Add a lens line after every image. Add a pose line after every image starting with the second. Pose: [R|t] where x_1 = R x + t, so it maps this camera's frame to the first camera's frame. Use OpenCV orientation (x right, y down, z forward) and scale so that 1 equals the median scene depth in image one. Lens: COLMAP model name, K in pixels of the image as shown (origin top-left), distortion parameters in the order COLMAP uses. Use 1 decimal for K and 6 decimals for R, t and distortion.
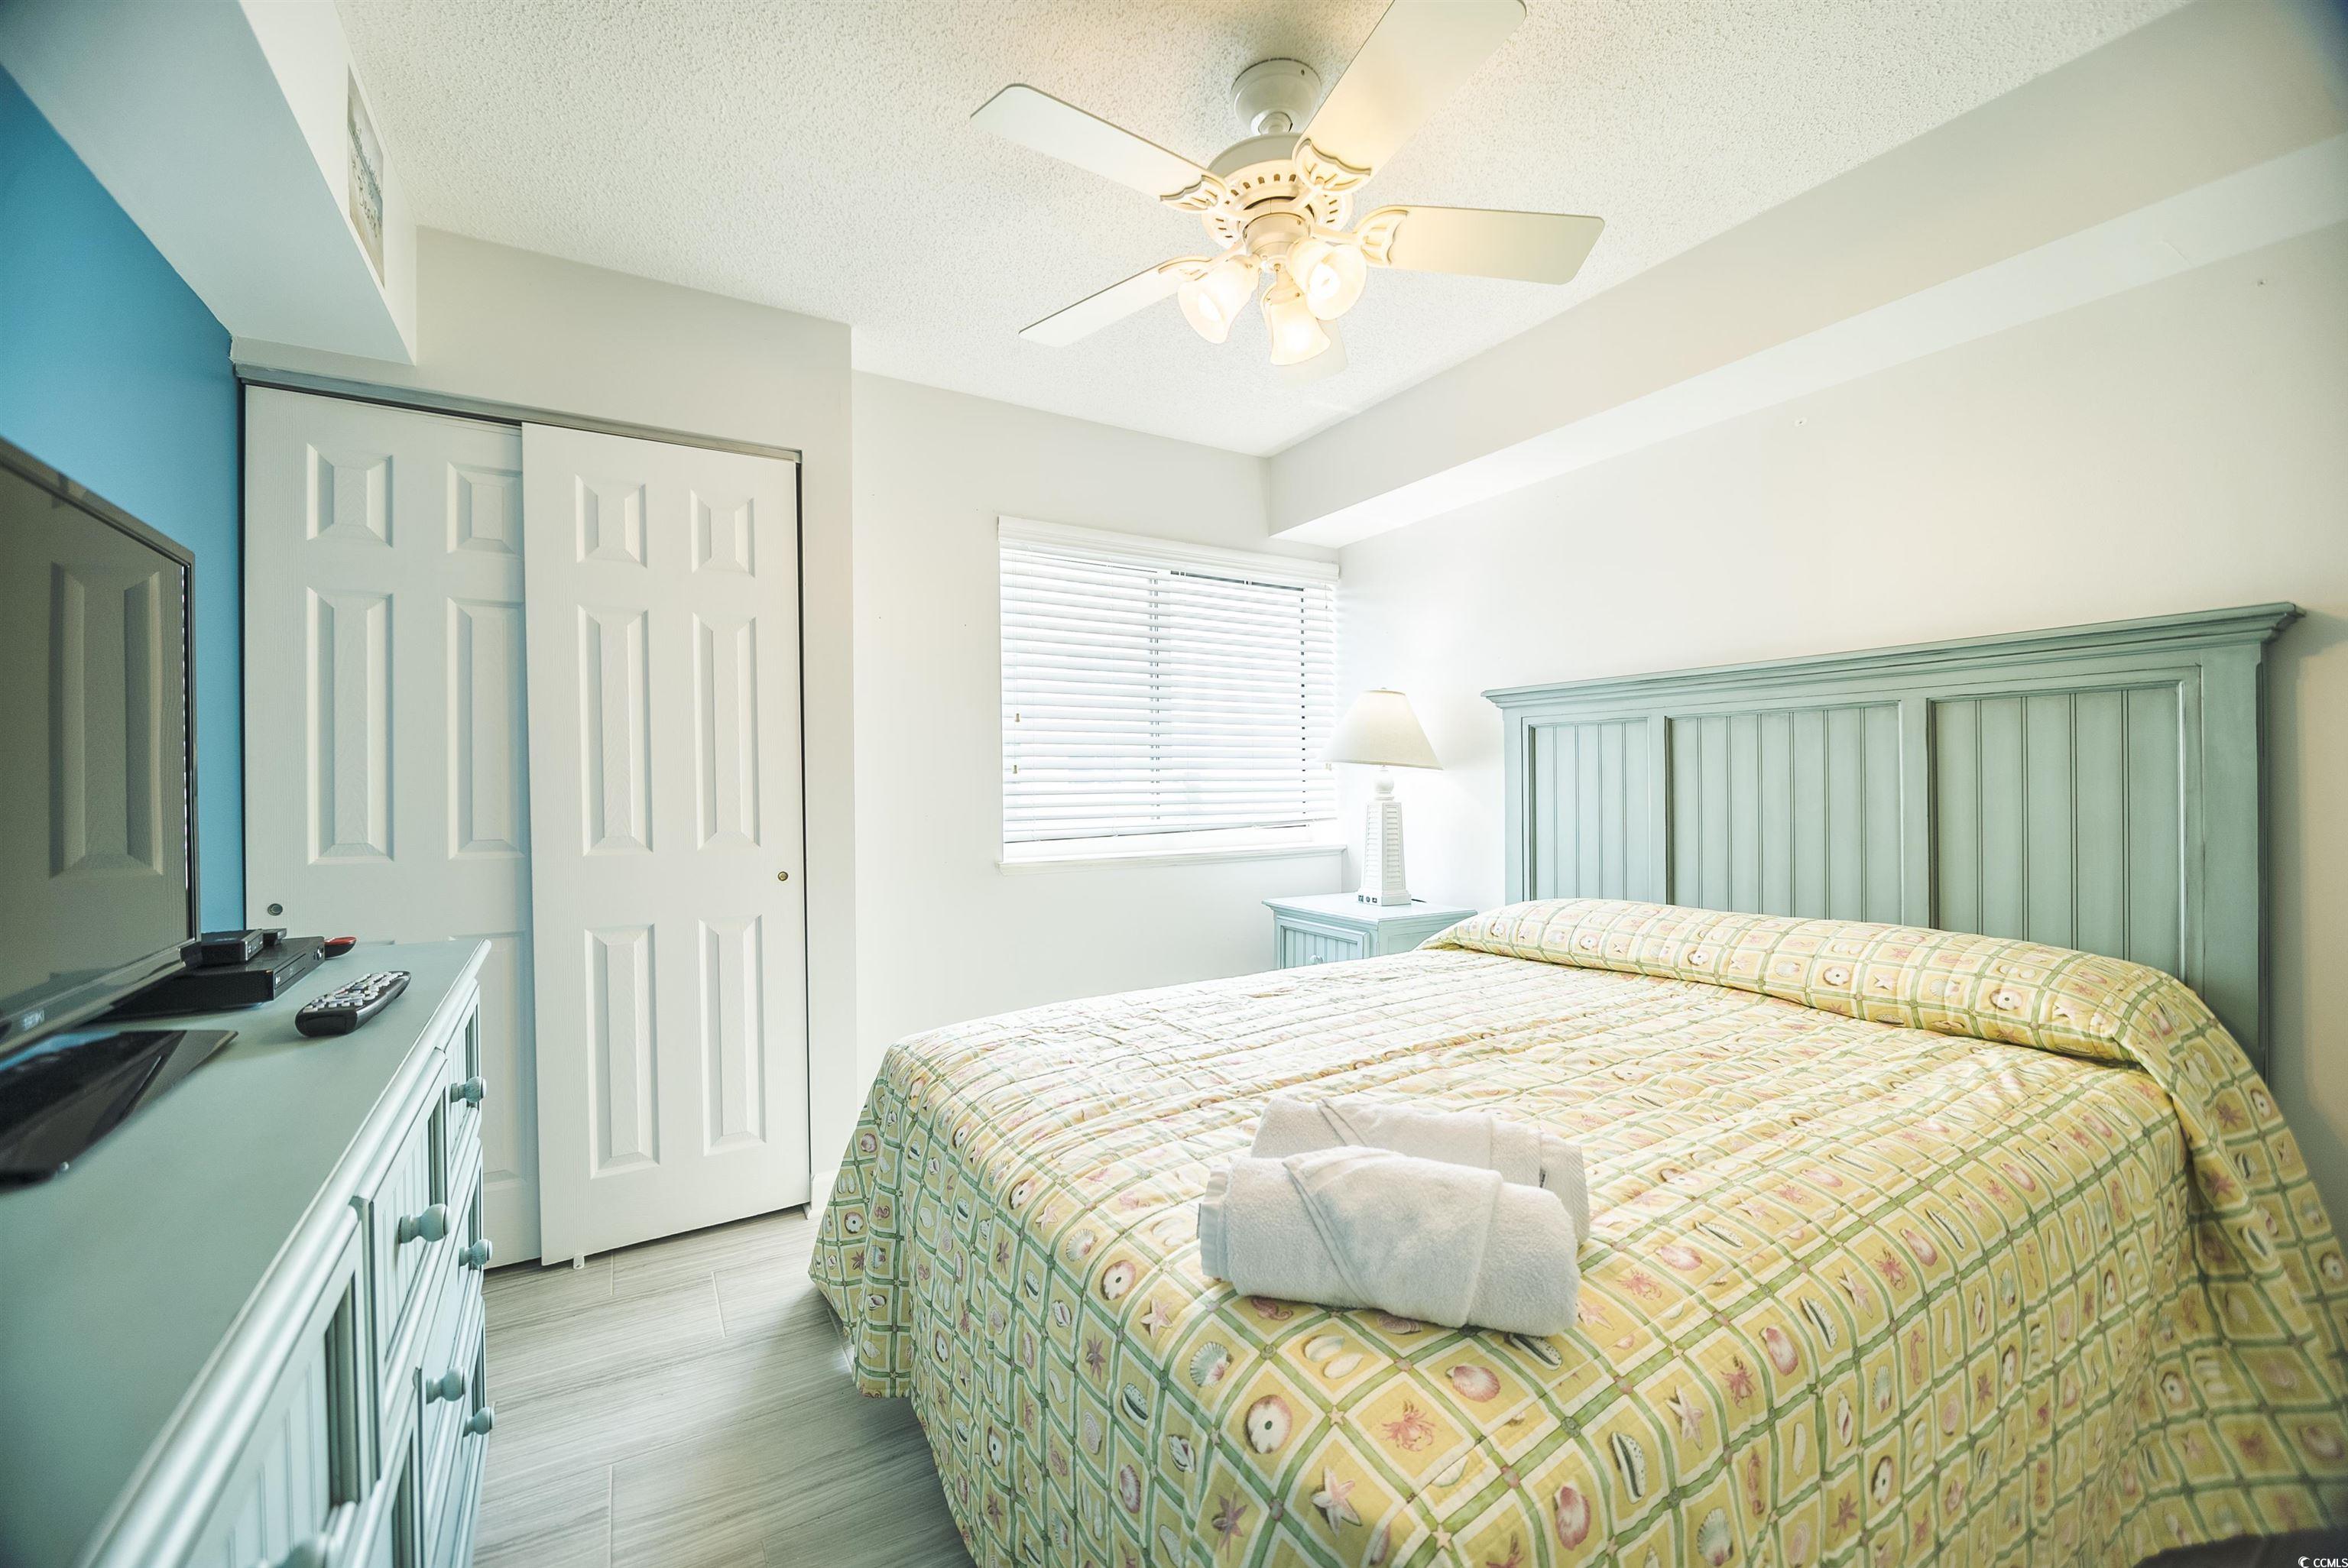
lens RADIAL K [[899.7, 0, 1174.0], [0, 899.7, 784.0], [0, 0, 1]] dist [-0.008070, -0.000900]
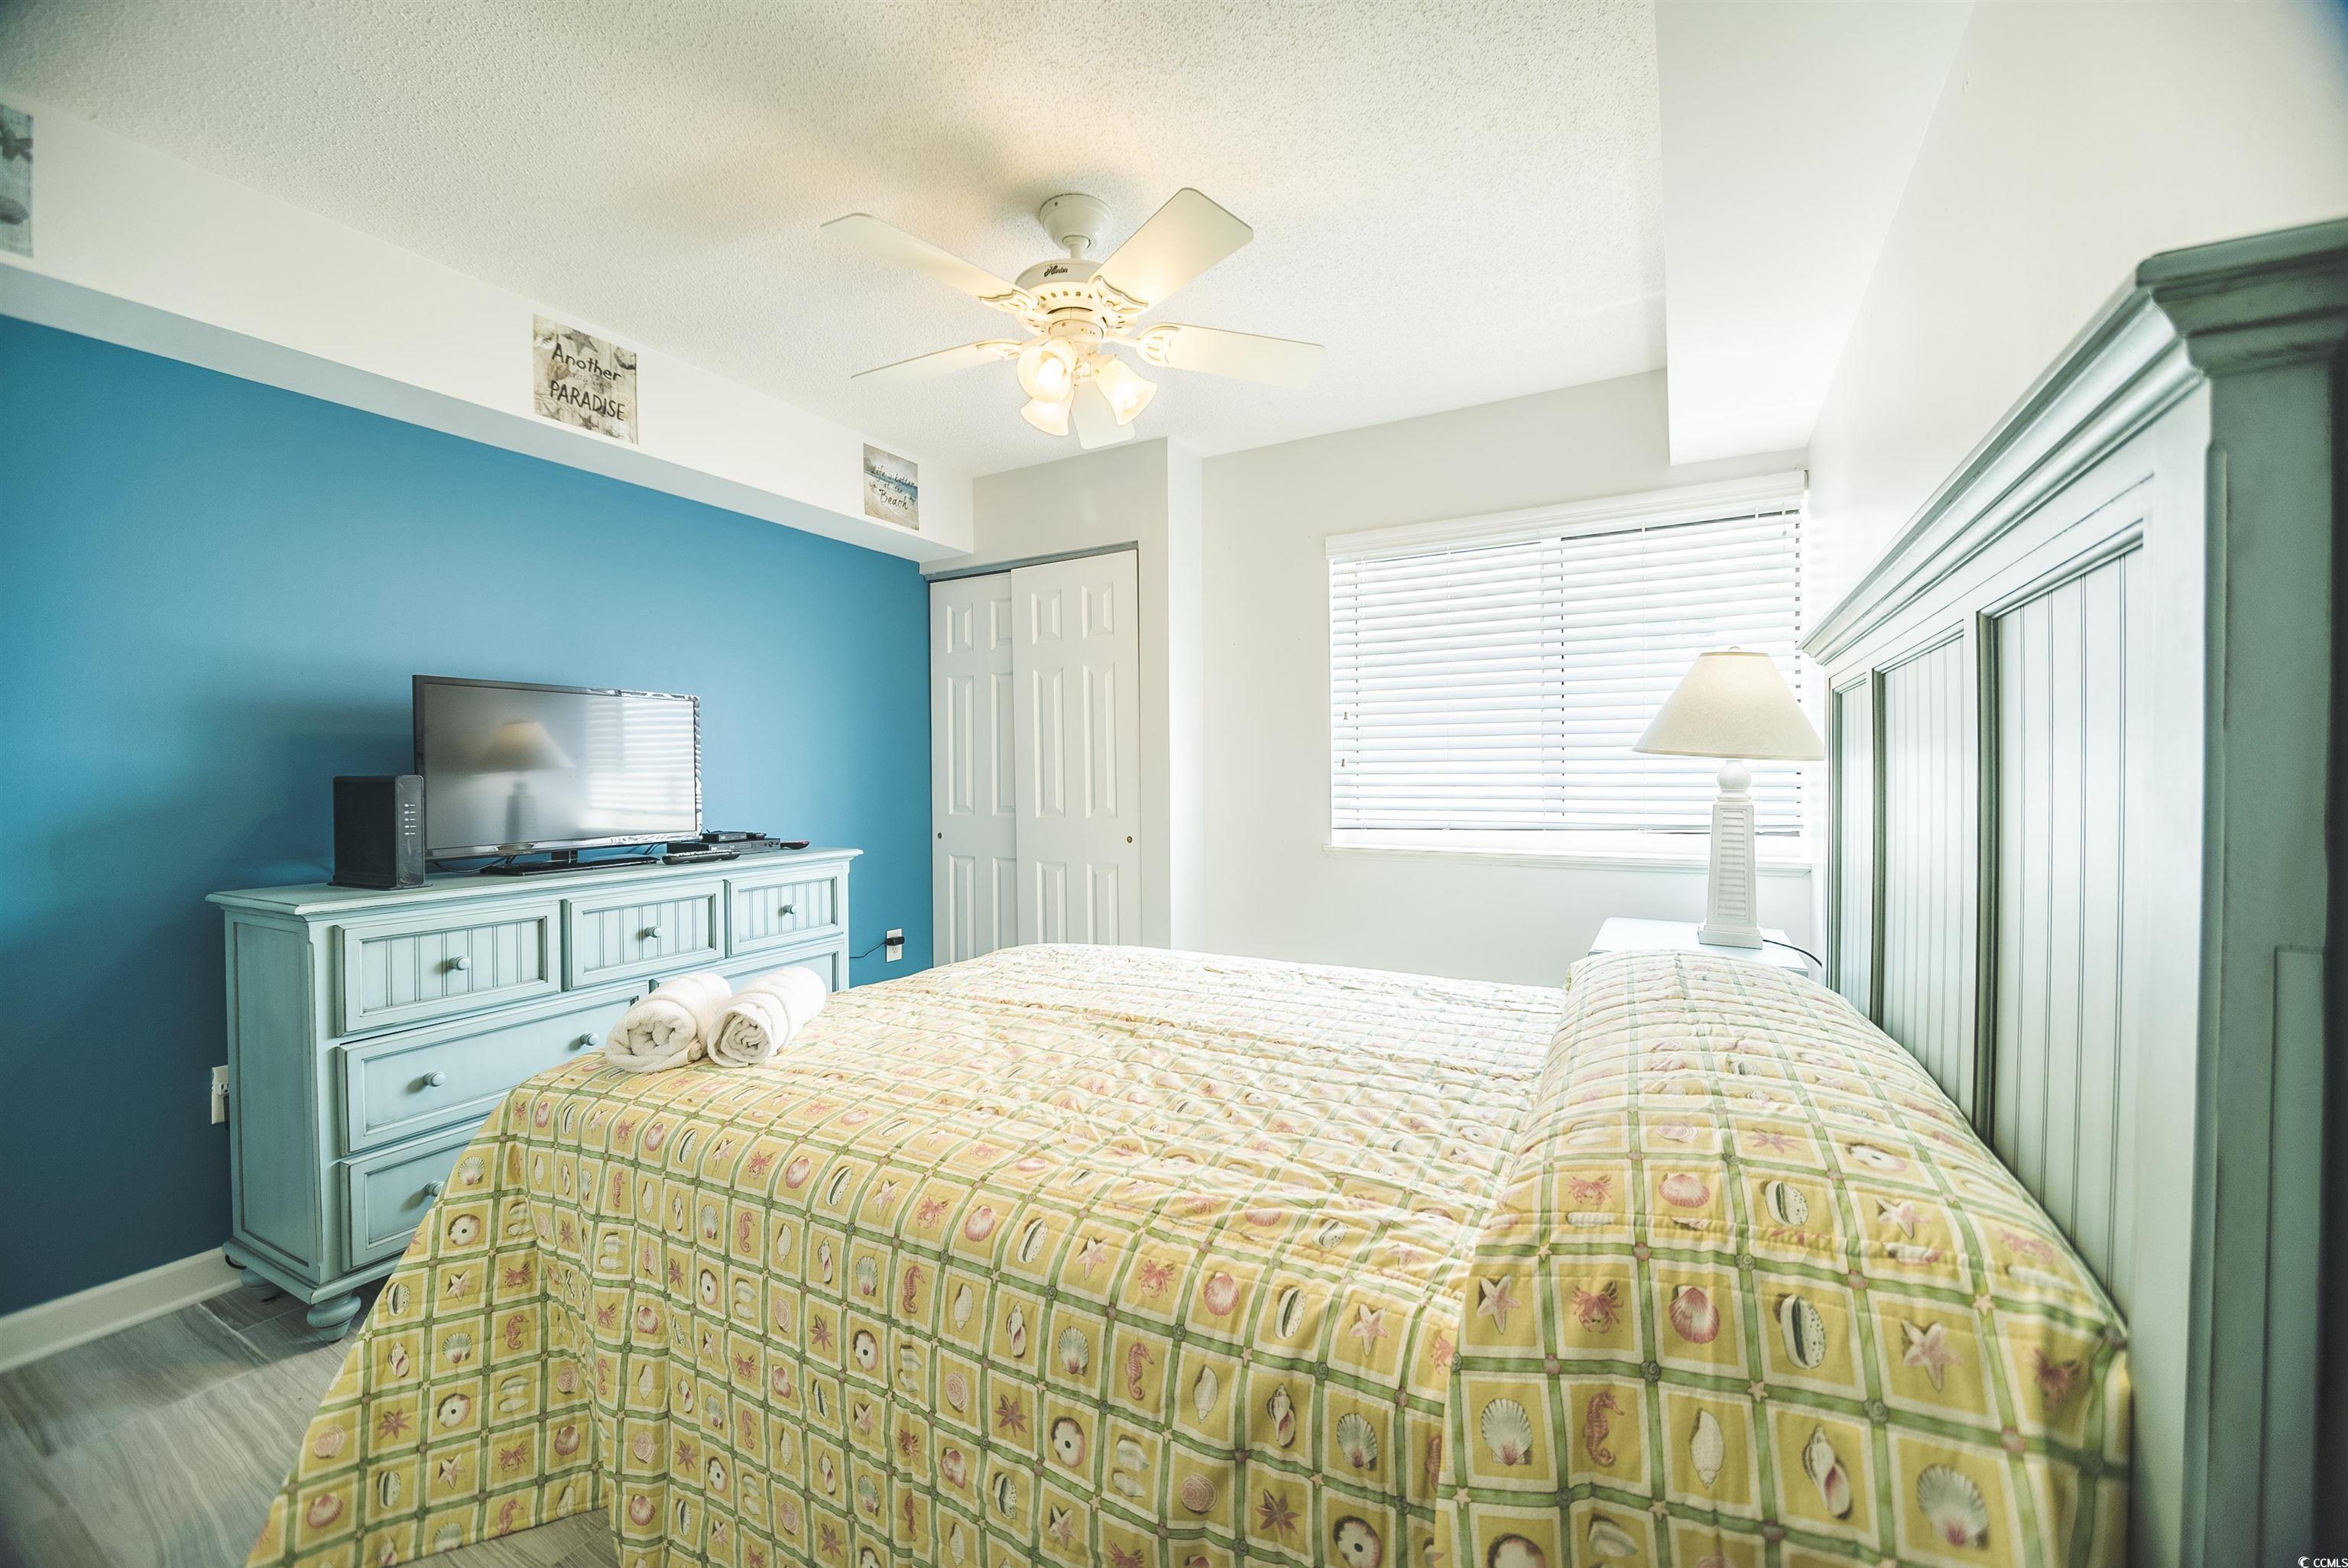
lens RADIAL K [[899.7, 0, 1174.0], [0, 899.7, 784.0], [0, 0, 1]] dist [-0.008070, -0.000900]
pose [[0.510689, 0.012945, -0.859668, 1.178884], [0.000308, 0.999884, 0.015239, -0.011502], [0.859766, -0.008047, 0.510625, 0.457637]]
